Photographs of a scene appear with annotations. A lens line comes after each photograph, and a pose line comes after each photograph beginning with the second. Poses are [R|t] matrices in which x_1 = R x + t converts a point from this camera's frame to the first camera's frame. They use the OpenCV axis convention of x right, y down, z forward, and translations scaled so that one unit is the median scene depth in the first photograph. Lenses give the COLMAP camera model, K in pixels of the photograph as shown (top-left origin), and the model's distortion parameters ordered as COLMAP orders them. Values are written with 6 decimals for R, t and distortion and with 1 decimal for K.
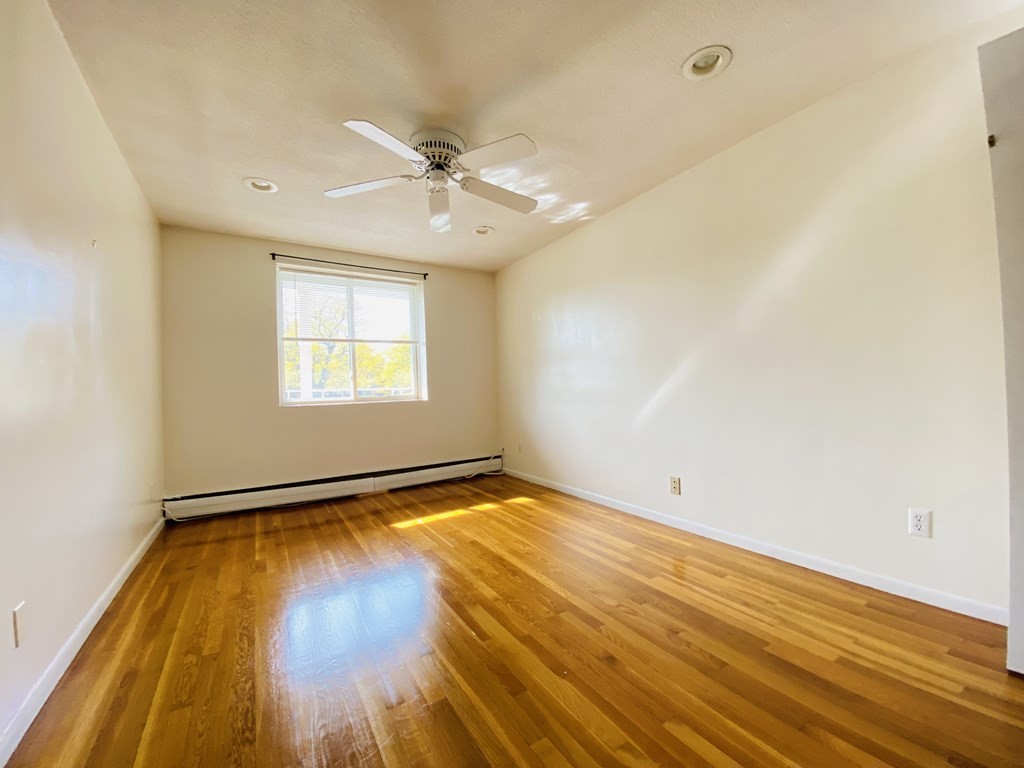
lens RADIAL K [[410.9, 0, 512.7], [0, 410.9, 389.3], [0, 0, 1]] dist [0.000101, -0.000103]
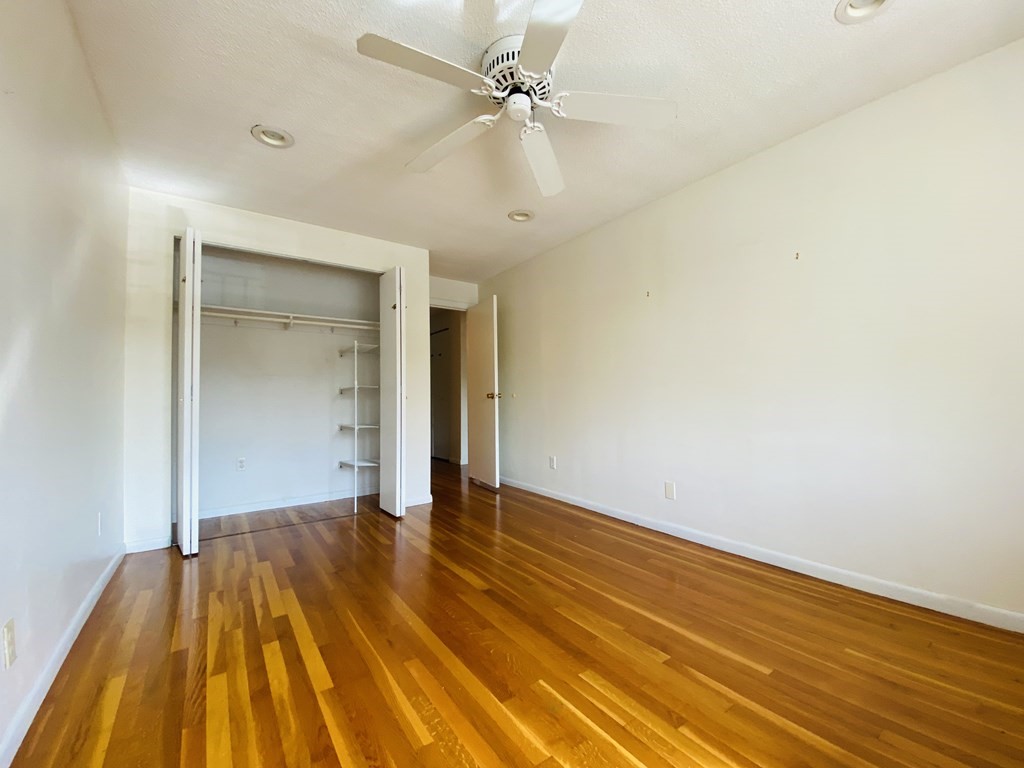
lens RADIAL K [[410.9, 0, 512.7], [0, 410.9, 389.3], [0, 0, 1]] dist [0.000101, -0.000103]
pose [[-0.997055, 0.037639, -0.066811, -0.116547], [0.039662, 0.998786, -0.029211, 0.023442], [0.065630, -0.031775, -0.997338, 2.085621]]
